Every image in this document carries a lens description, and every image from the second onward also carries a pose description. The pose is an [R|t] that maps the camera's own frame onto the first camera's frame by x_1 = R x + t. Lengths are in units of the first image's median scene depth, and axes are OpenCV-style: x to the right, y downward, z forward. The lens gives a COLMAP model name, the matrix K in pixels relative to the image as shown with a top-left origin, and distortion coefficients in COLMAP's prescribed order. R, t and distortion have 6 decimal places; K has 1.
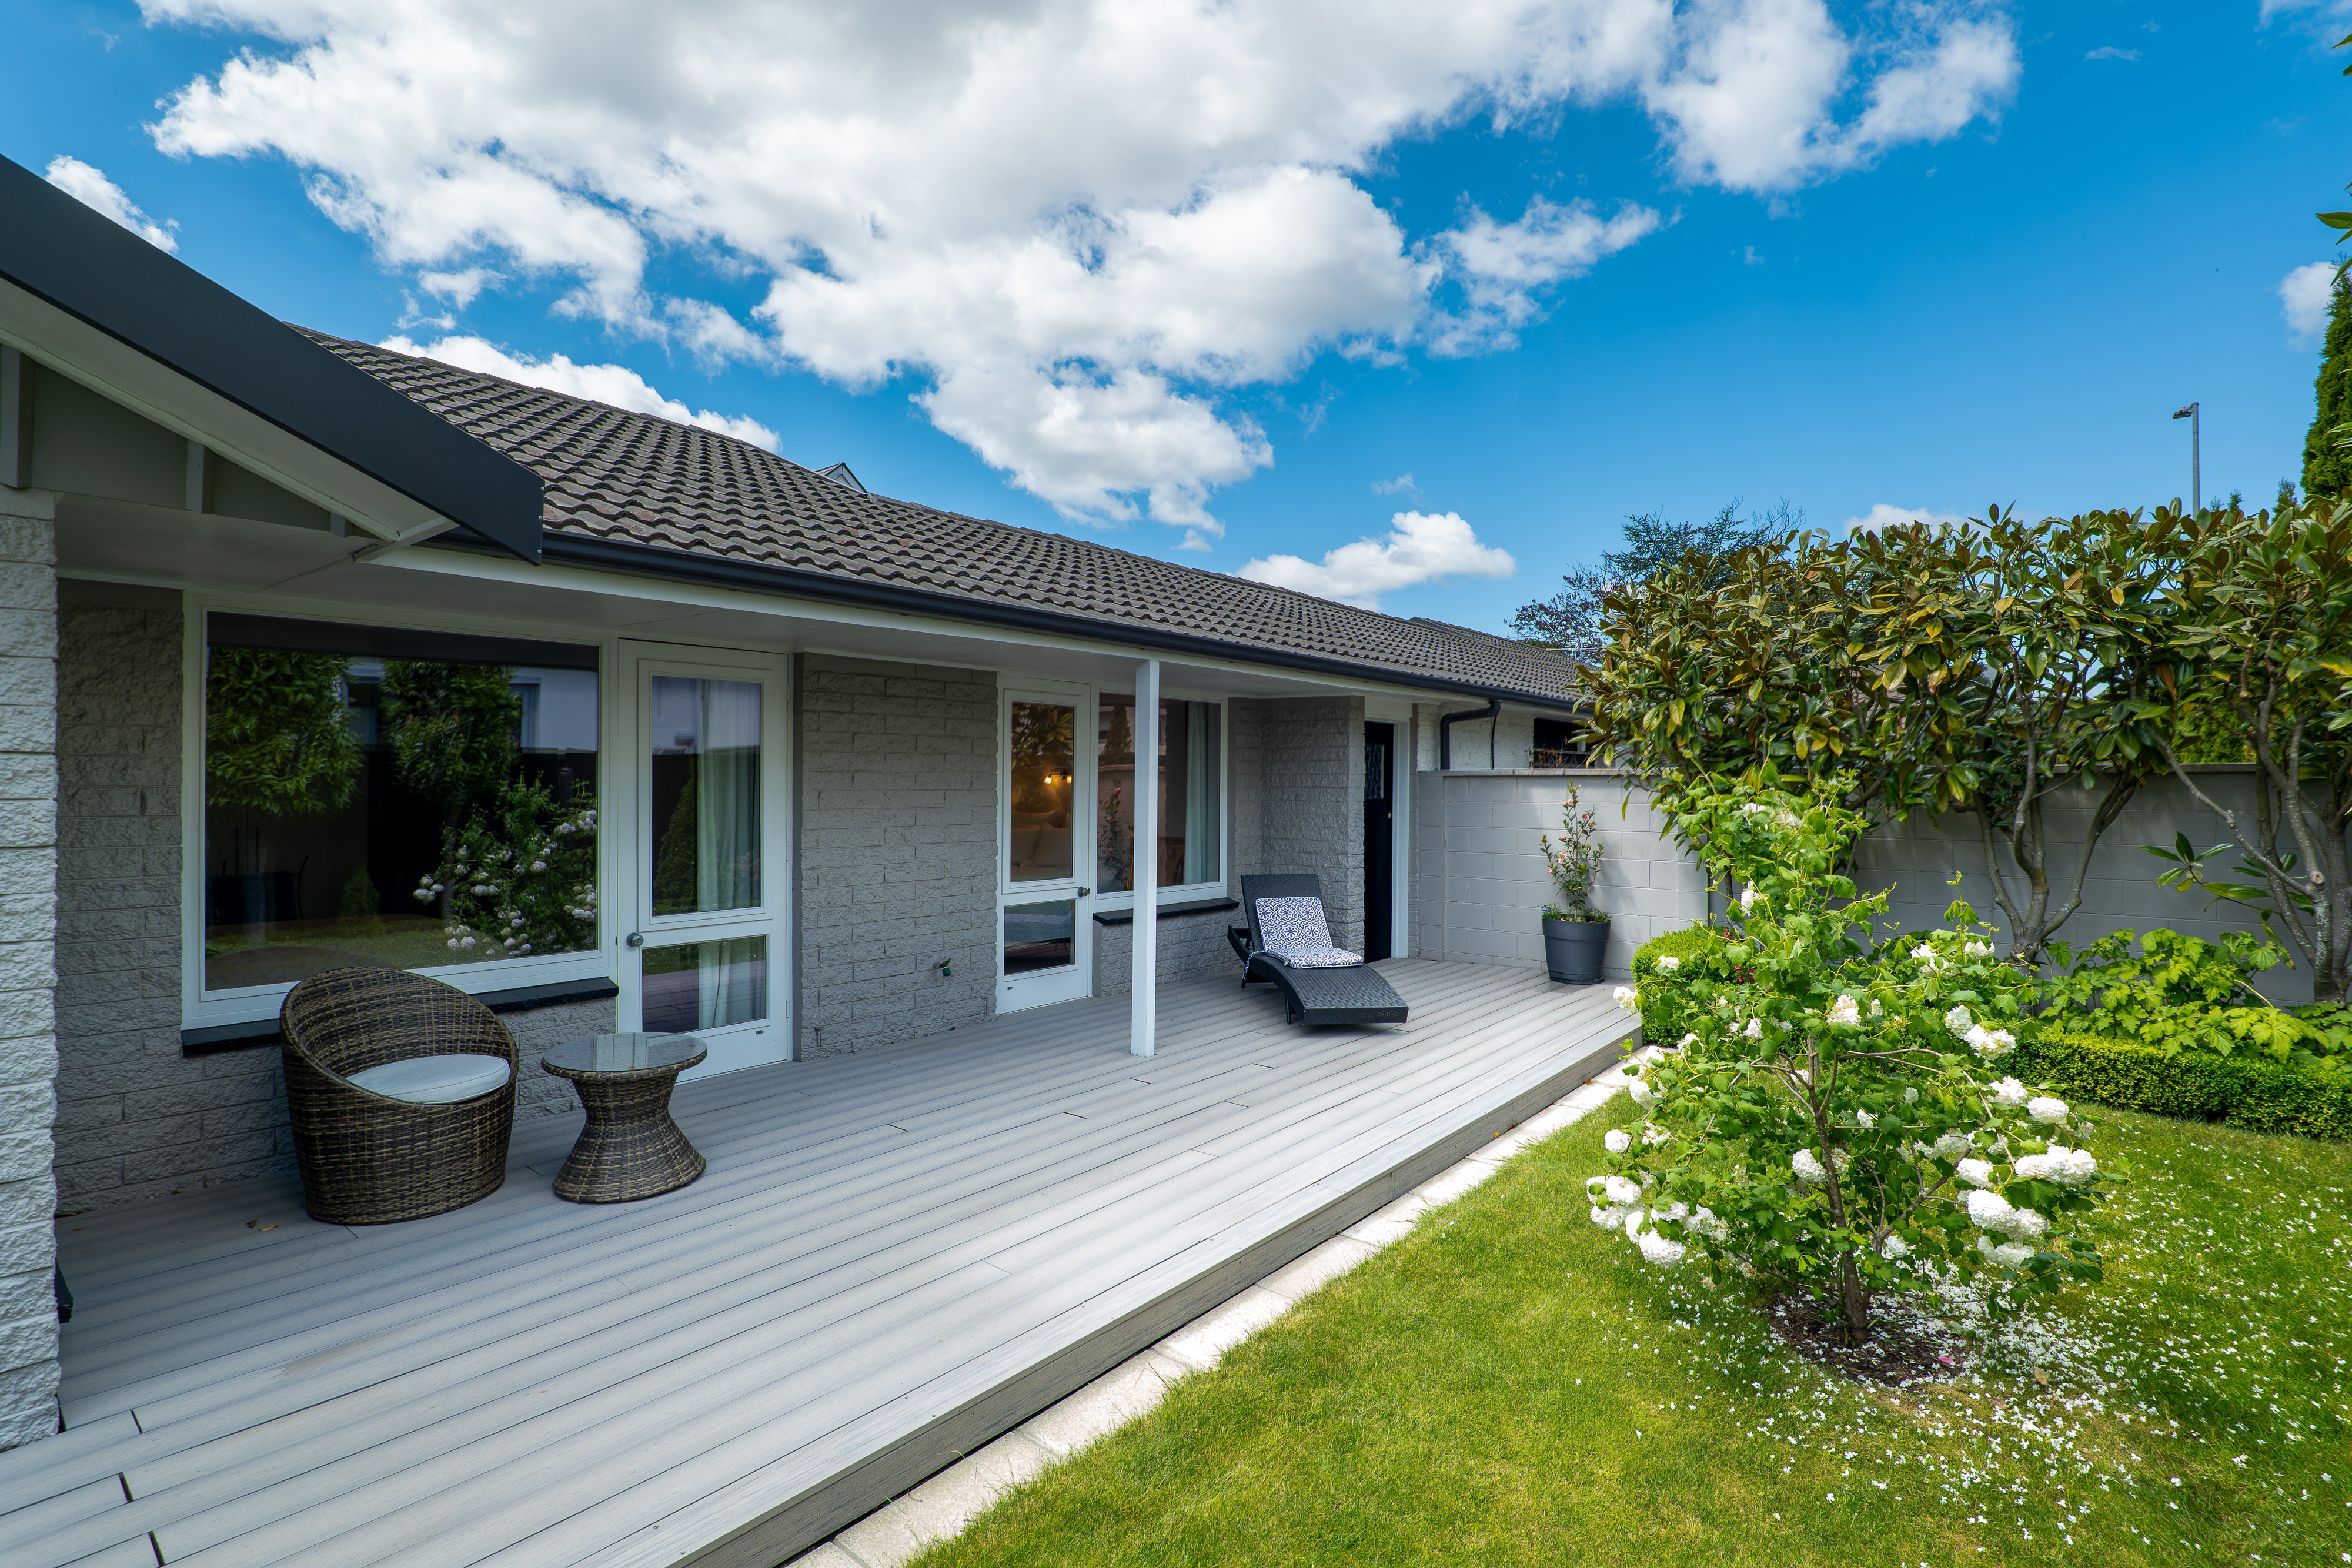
lens RADIAL K [[1133.0, 0, 1234.6], [0, 1133.0, 782.5], [0, 0, 1]] dist [0.028165, 0.000298]
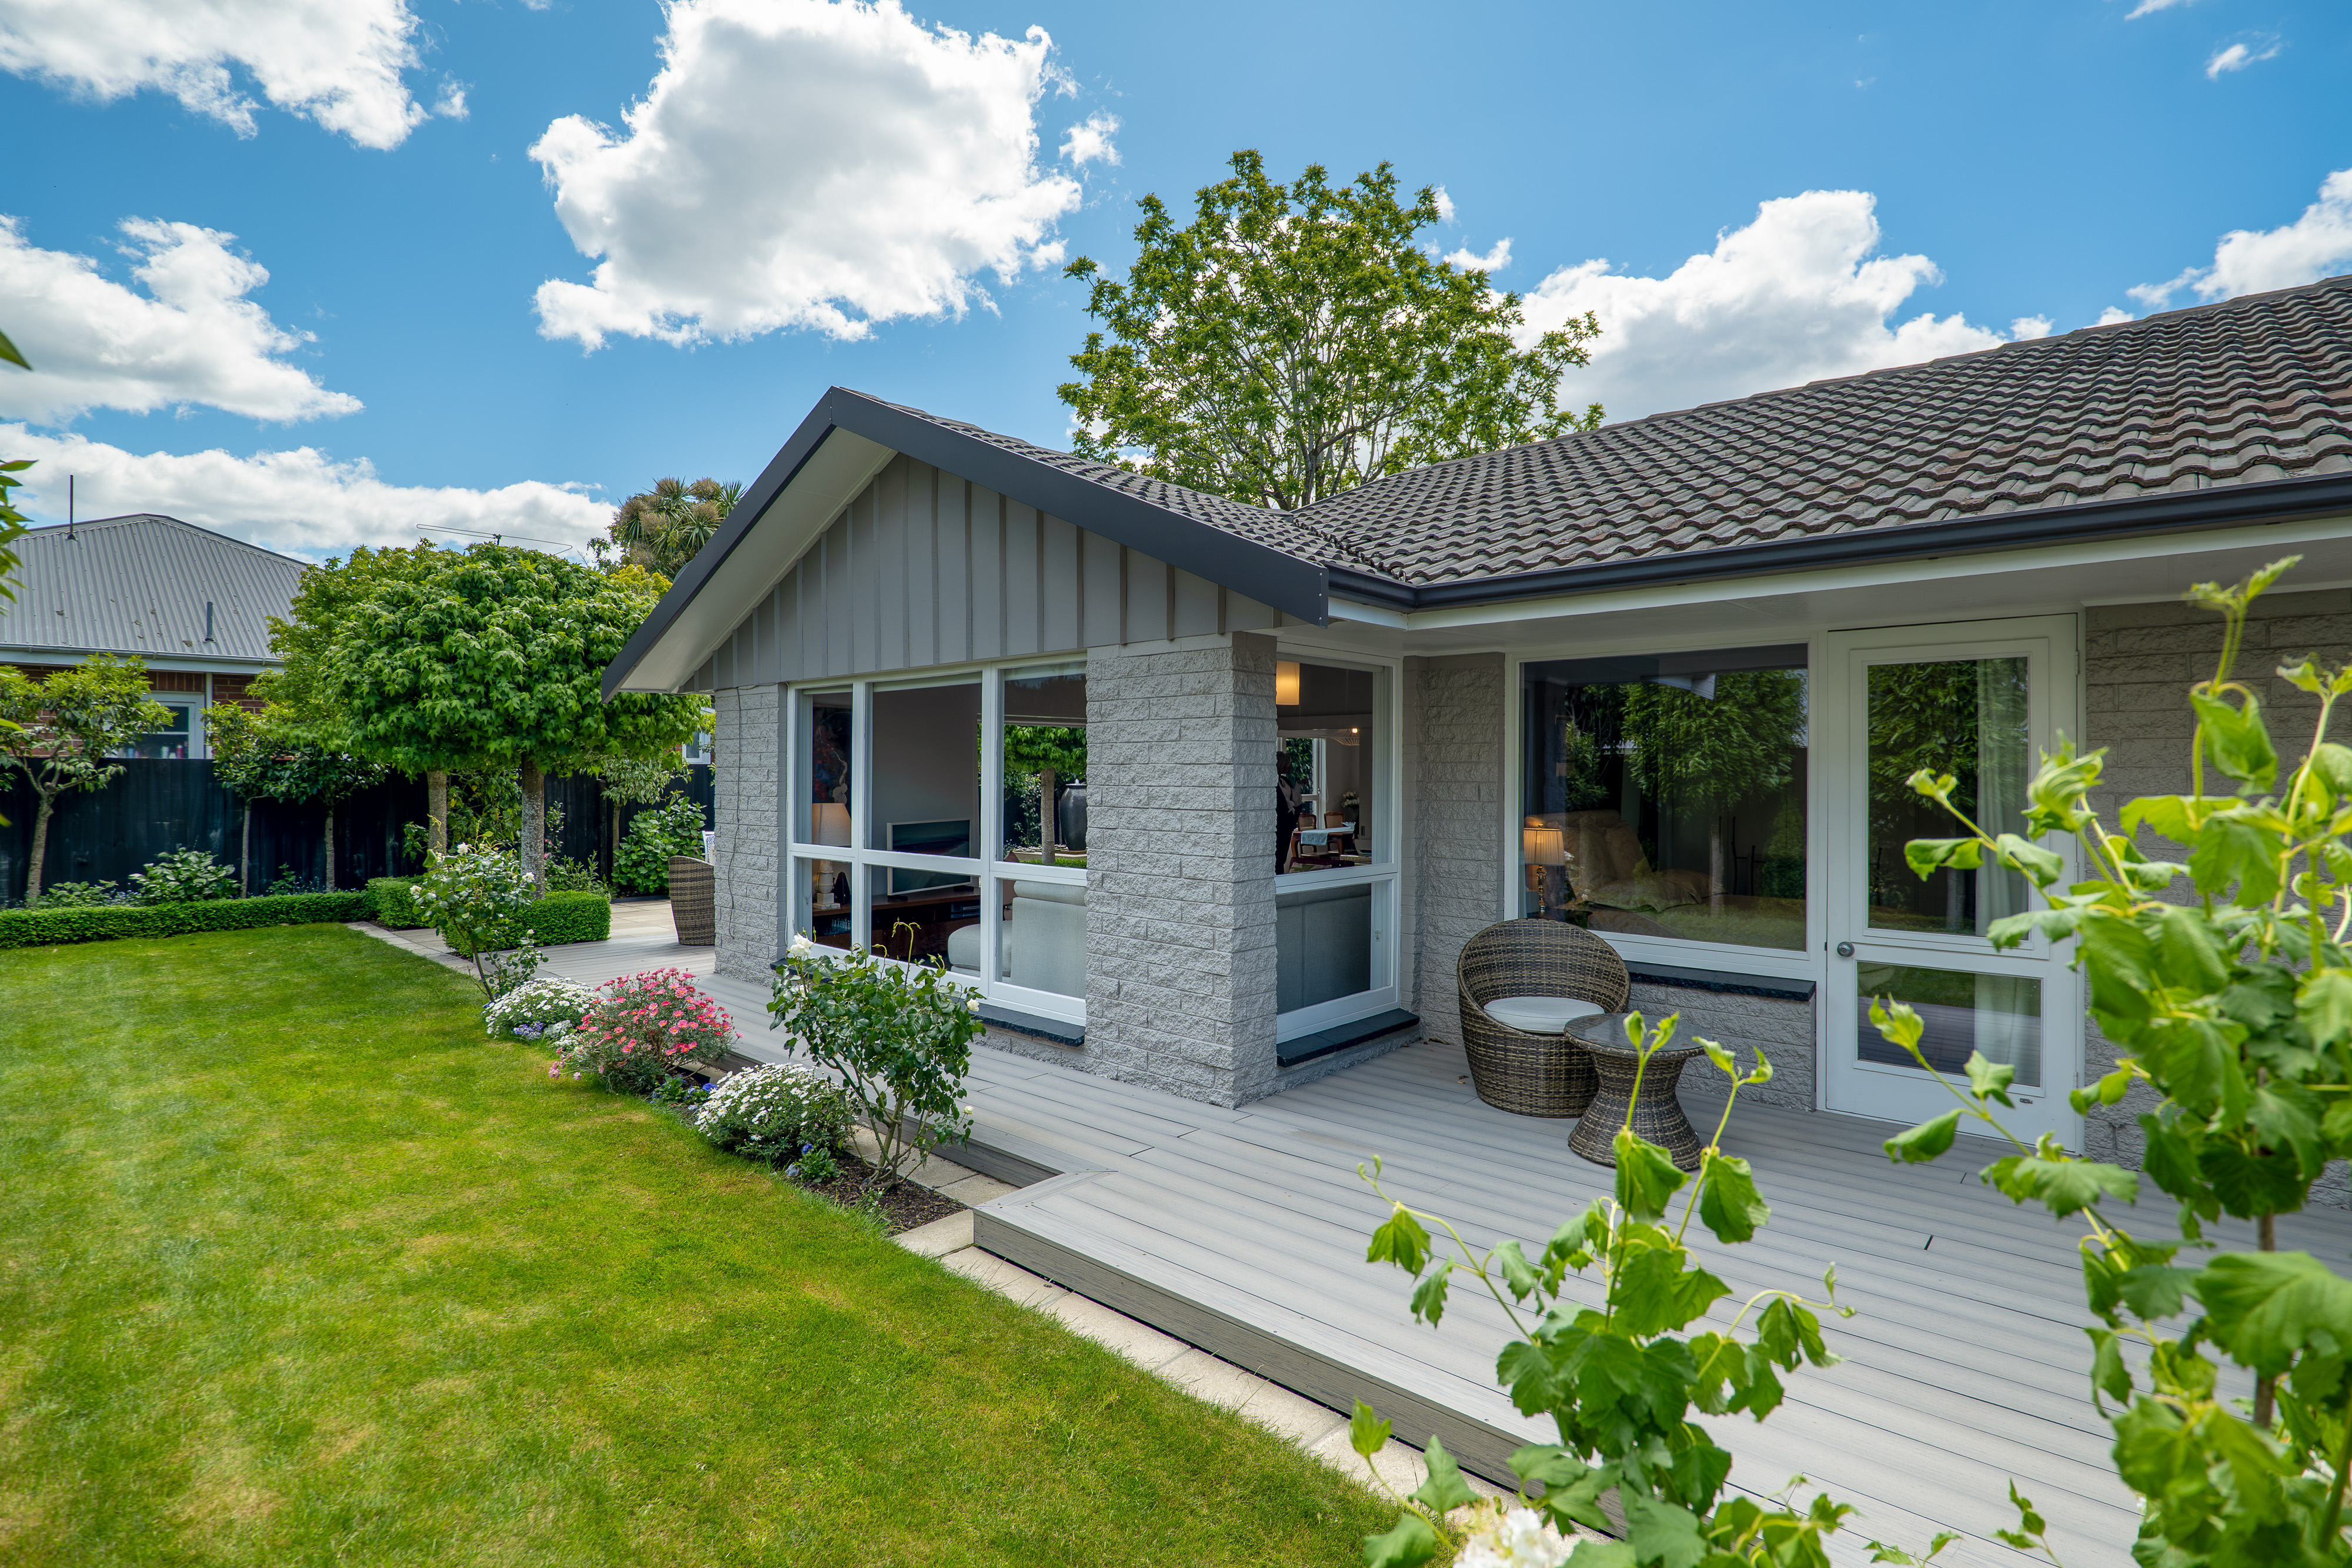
lens RADIAL K [[1133.0, 0, 1170.6], [0, 1133.0, 776.2], [0, 0, 1]] dist [0.028165, 0.000298]
pose [[-0.081956, -0.000850, -0.996636, 0.601189], [-0.004063, 0.999992, -0.000518, -0.002753], [0.996628, 0.004006, -0.081958, 0.690360]]
